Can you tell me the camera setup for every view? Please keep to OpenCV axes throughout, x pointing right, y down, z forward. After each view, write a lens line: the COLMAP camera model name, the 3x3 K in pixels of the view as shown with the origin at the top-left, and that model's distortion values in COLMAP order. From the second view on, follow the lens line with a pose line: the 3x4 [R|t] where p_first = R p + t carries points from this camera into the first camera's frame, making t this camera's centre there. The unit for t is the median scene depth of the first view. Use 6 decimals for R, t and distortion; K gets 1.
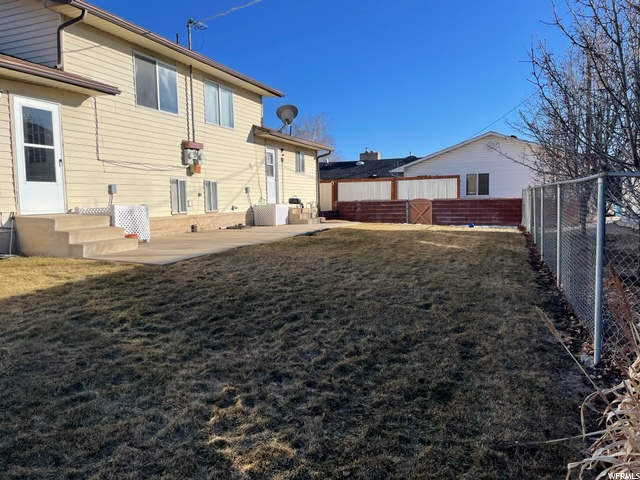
lens RADIAL K [[482.7, 0, 325.7], [0, 482.7, 239.0], [0, 0, 1]] dist [0.078145, -0.091773]
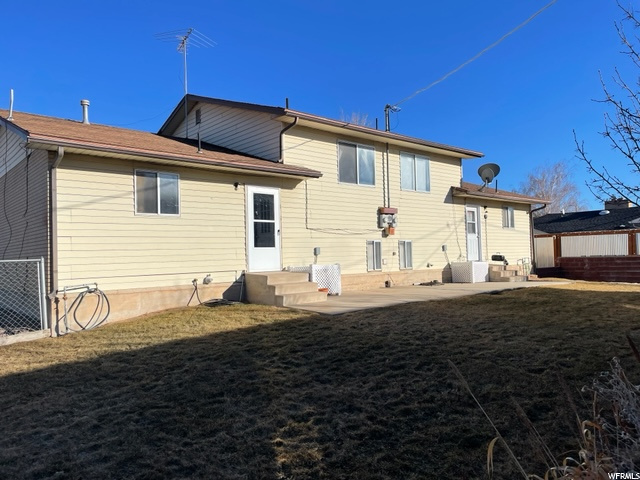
lens RADIAL K [[482.7, 0, 324.5], [0, 482.7, 239.8], [0, 0, 1]] dist [0.078145, -0.091773]
pose [[0.881112, -0.022562, -0.472368, 0.179742], [-0.028926, 0.994420, -0.101453, -0.008553], [0.472021, 0.103055, 0.875543, -0.071954]]
